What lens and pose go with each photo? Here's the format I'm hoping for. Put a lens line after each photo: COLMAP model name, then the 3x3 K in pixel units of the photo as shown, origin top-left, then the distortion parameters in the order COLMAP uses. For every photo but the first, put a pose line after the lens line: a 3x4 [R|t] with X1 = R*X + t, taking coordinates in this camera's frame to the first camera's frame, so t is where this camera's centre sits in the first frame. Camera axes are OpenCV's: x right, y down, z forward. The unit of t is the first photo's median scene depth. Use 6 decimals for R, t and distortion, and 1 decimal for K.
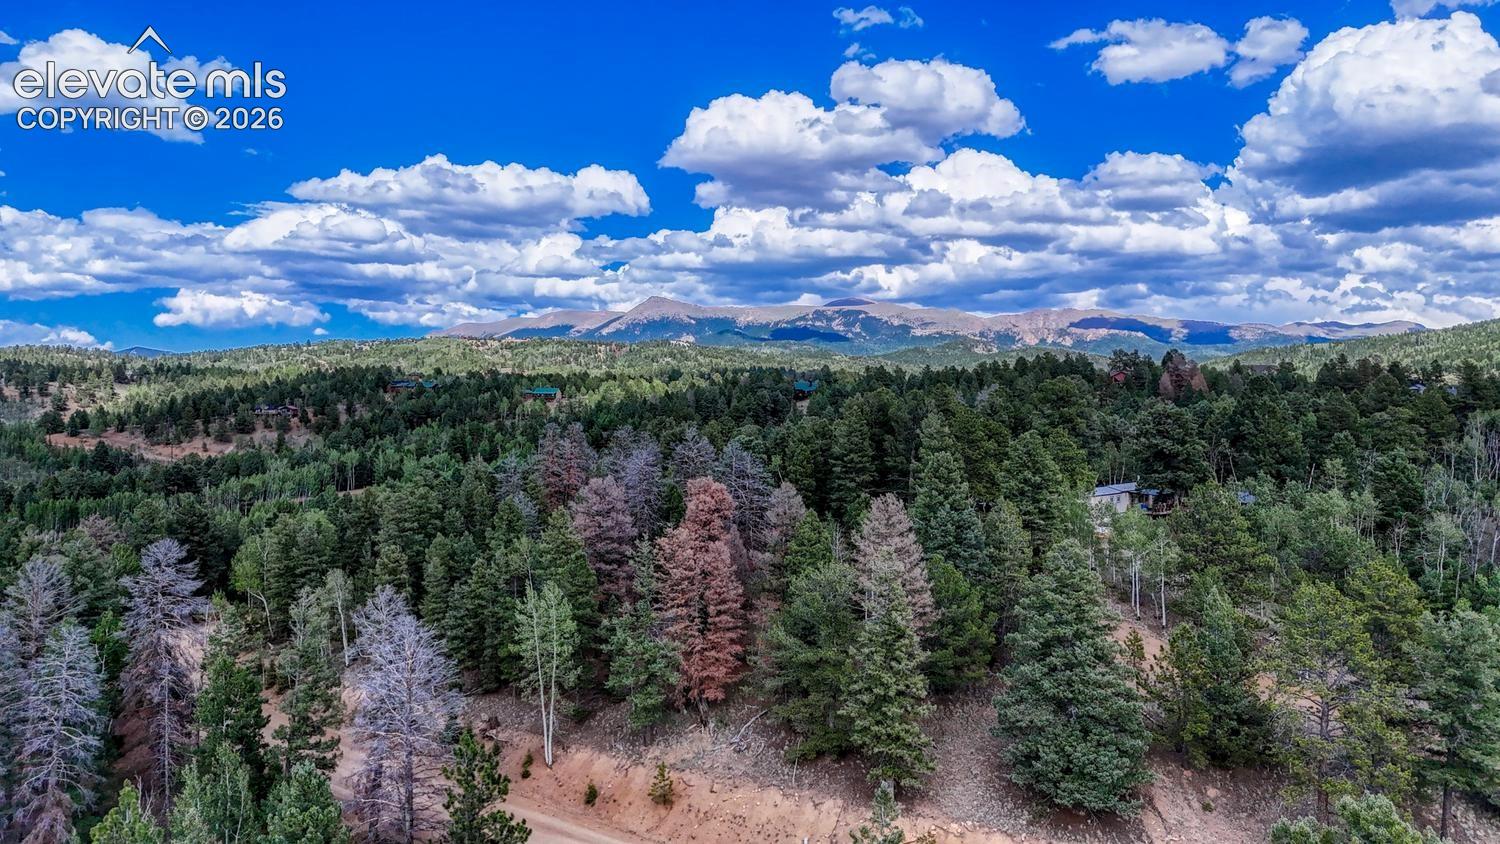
lens RADIAL K [[1101.5, 0, 750.0], [0, 1101.5, 422.0], [0, 0, 1]] dist [0.067025, -0.058619]
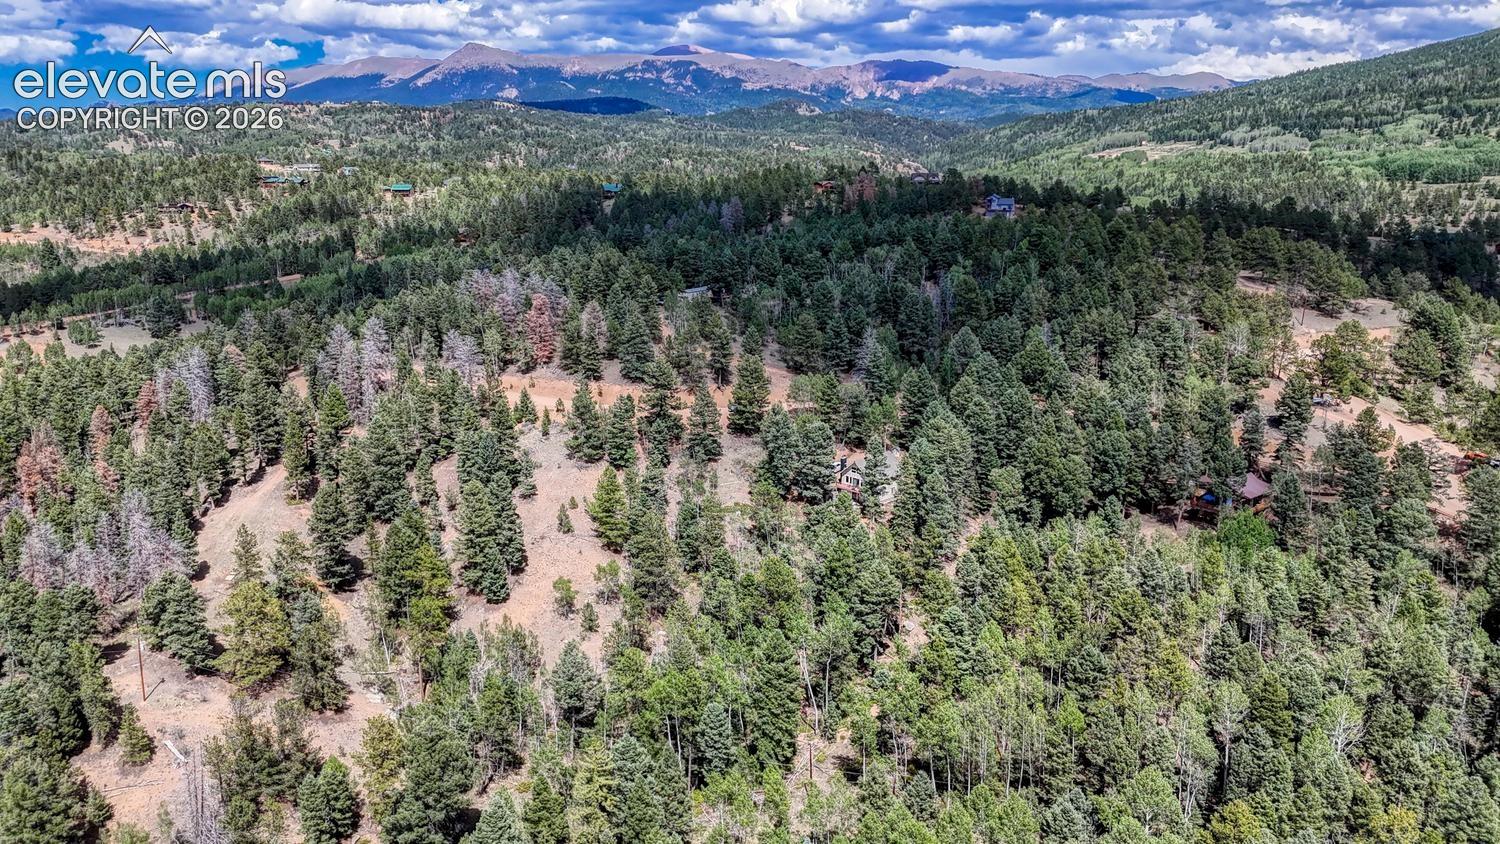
lens RADIAL K [[1101.5, 0, 750.0], [0, 1101.5, 422.0], [0, 0, 1]] dist [0.067025, -0.058619]
pose [[0.989153, -0.042044, 0.140742, 0.014236], [0.010655, 0.976173, 0.216732, -0.039904], [-0.146500, -0.212882, 0.966033, -0.327755]]
